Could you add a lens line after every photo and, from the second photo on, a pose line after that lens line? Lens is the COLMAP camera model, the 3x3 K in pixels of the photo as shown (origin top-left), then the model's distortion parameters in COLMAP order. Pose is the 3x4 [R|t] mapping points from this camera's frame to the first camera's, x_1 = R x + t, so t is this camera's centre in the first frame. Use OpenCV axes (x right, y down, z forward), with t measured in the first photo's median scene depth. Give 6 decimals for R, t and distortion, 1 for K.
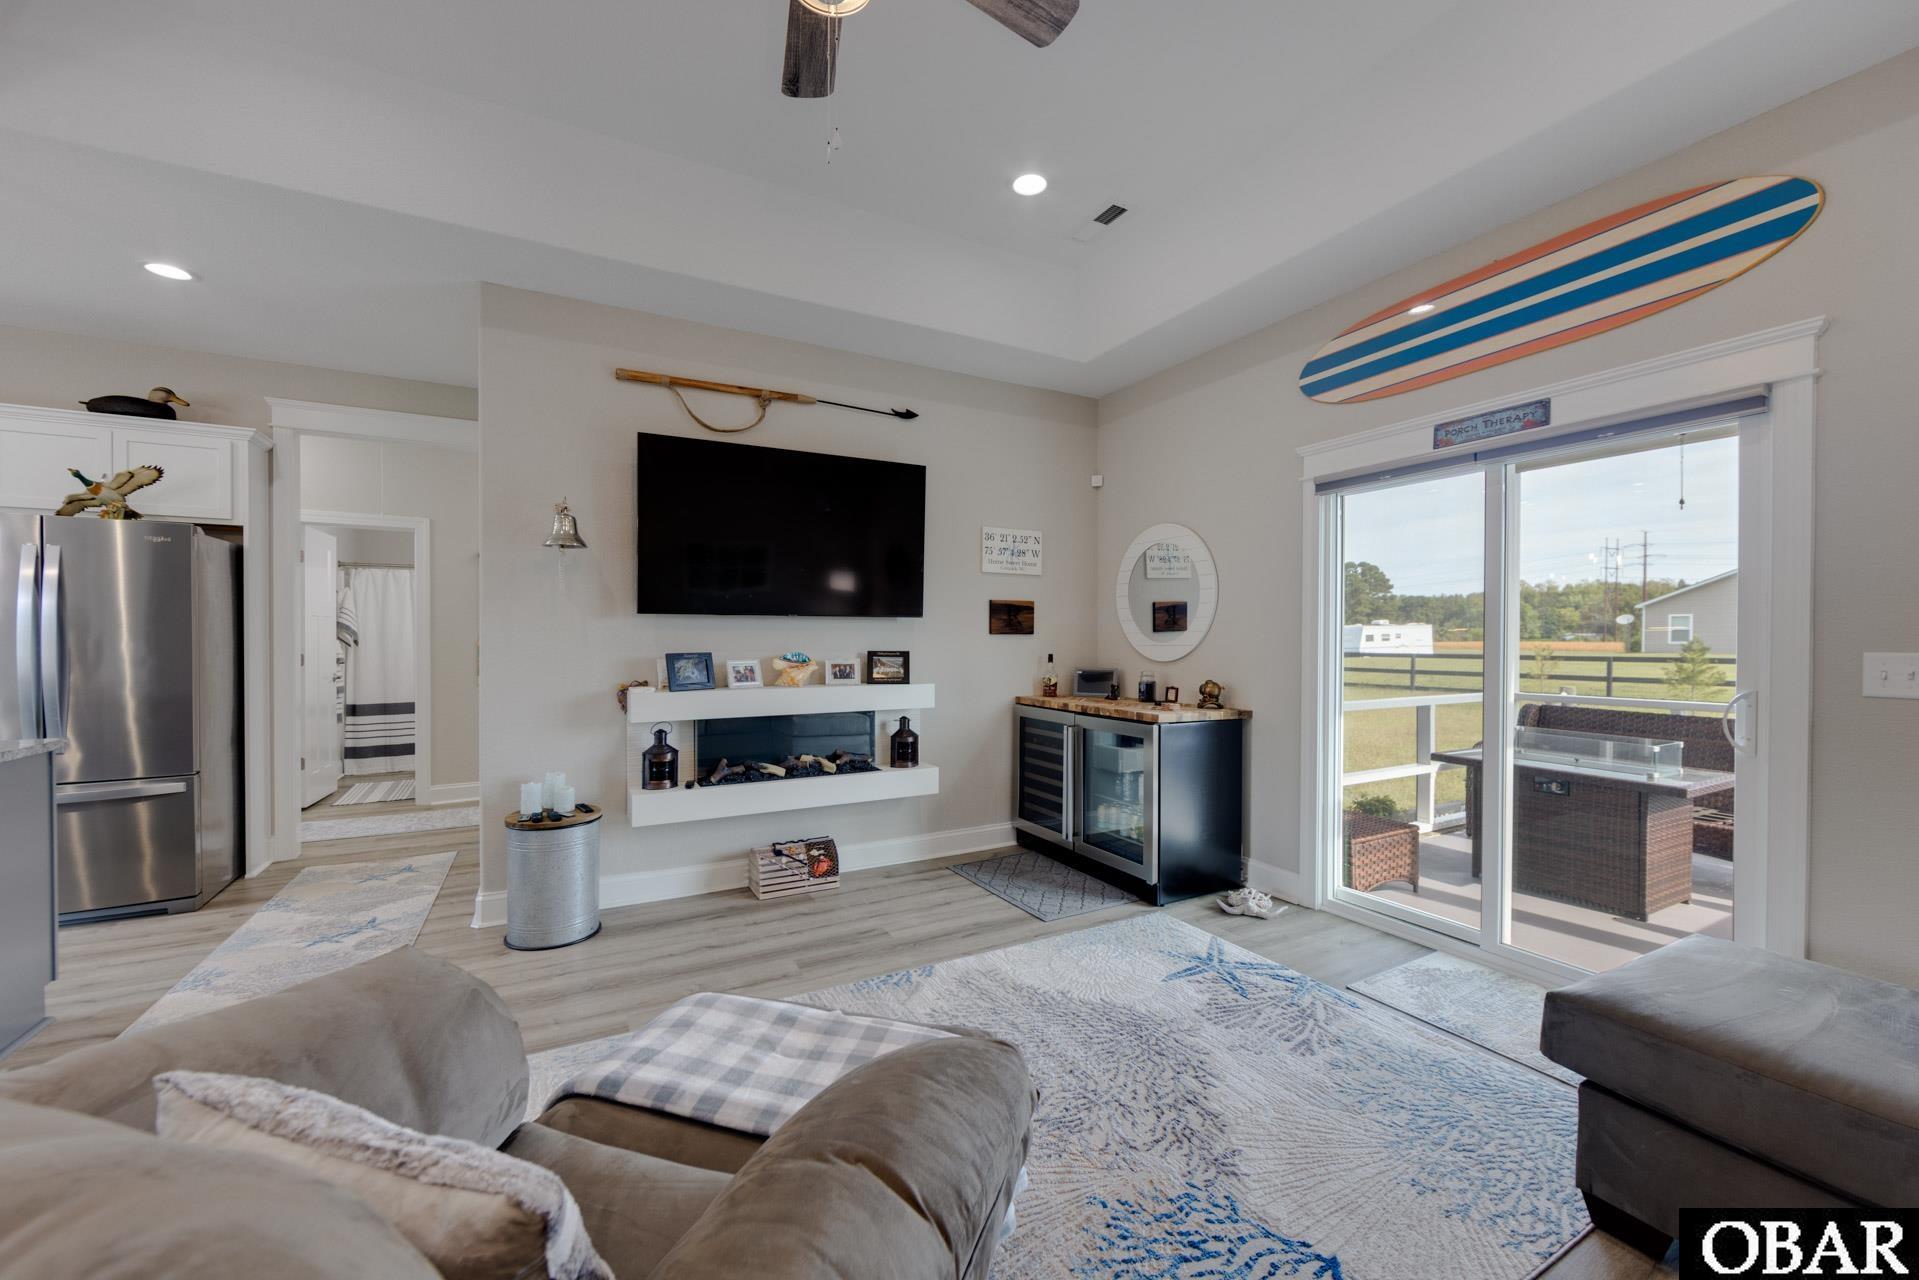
lens RADIAL K [[747.5, 0, 963.1], [0, 747.5, 637.2], [0, 0, 1]] dist [0.000032, 0.000018]
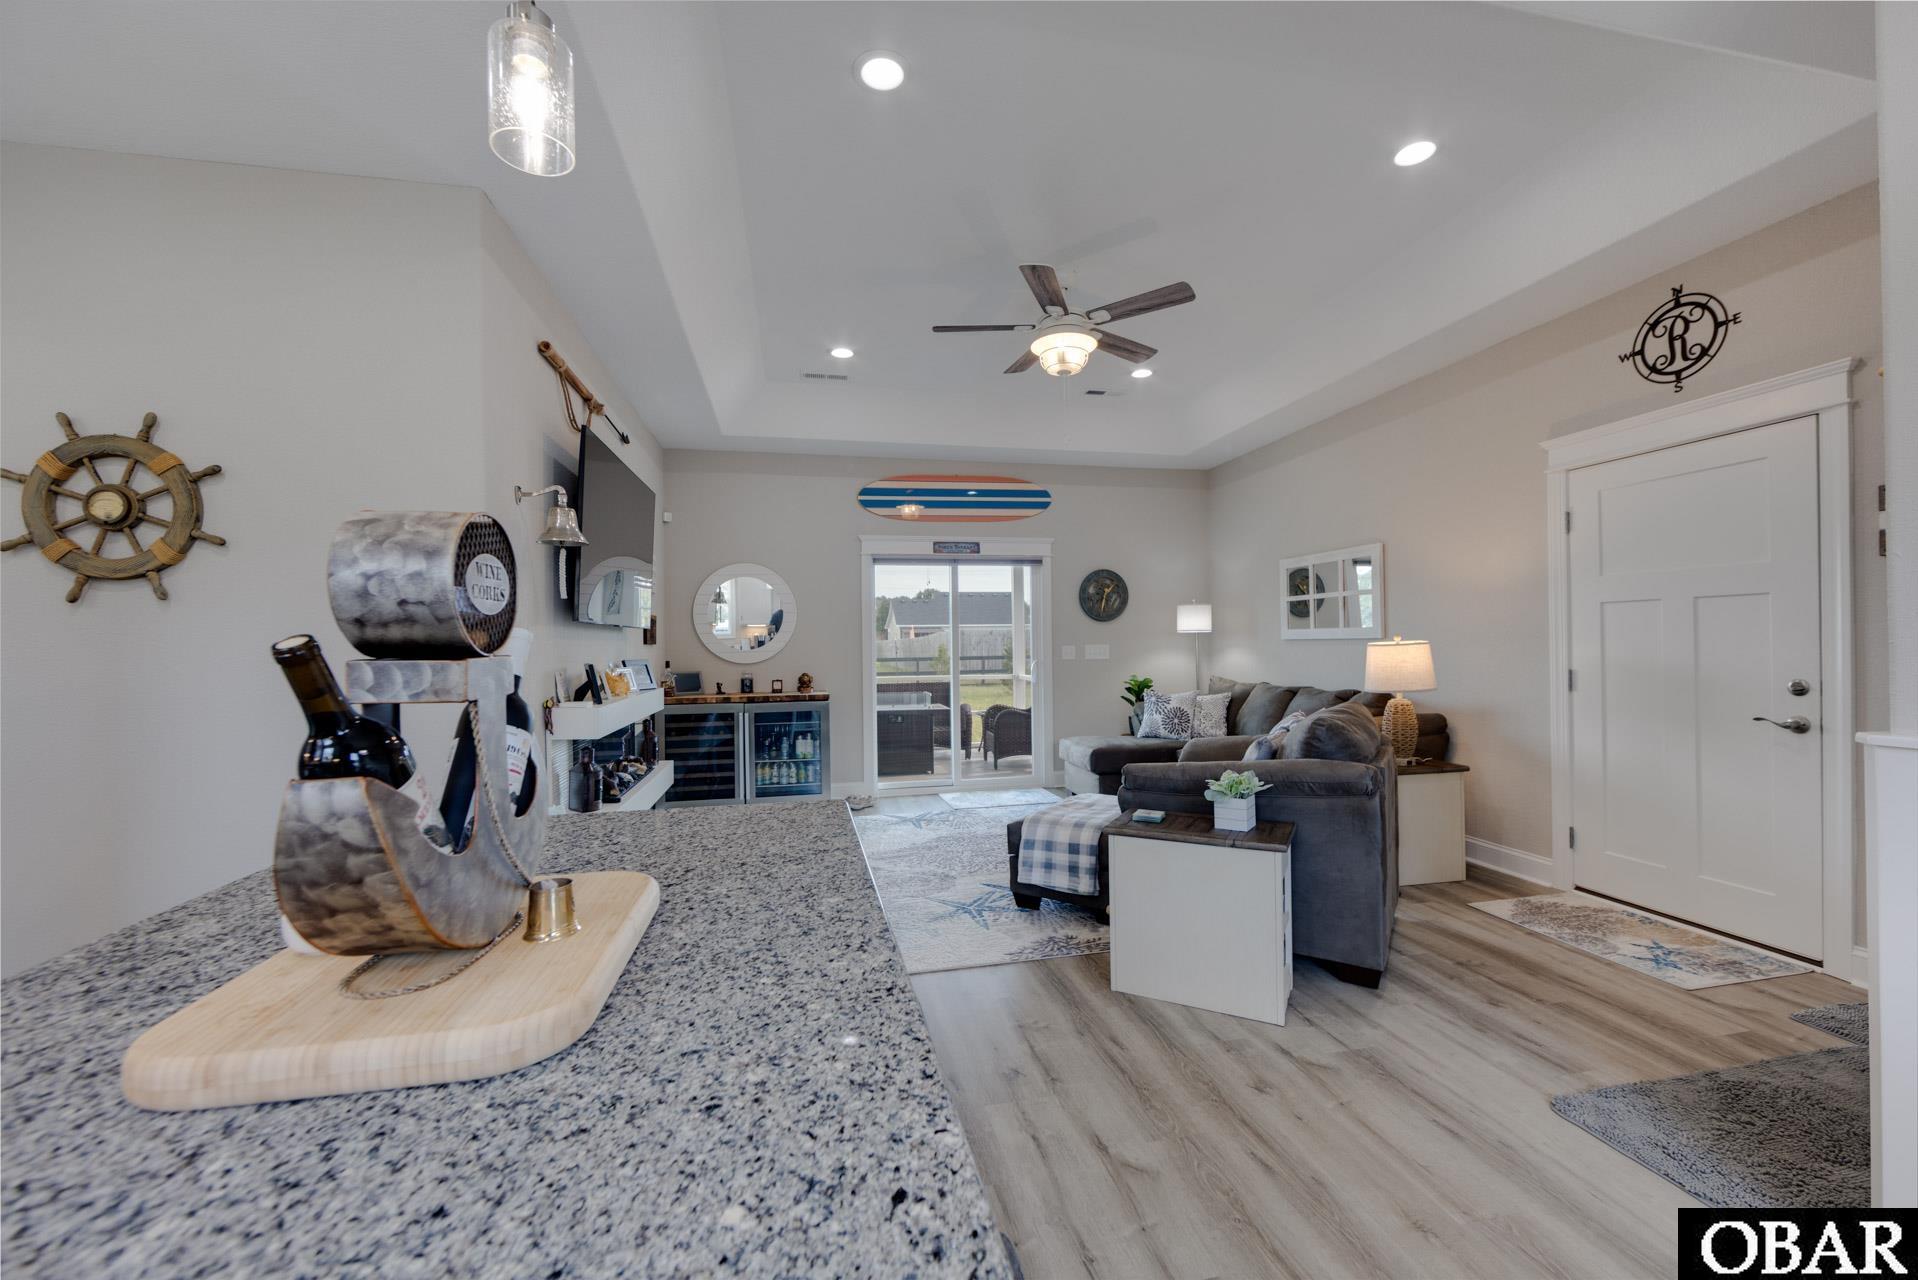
lens RADIAL K [[747.7, 0, 959.0], [0, 747.7, 640.0], [0, 0, 1]] dist [-0.002448, -0.000264]
pose [[0.280641, -0.003028, 0.959808, -1.415084], [0.016821, 0.999857, -0.001764, -0.004479], [-0.959665, 0.016640, 0.280652, 0.367098]]
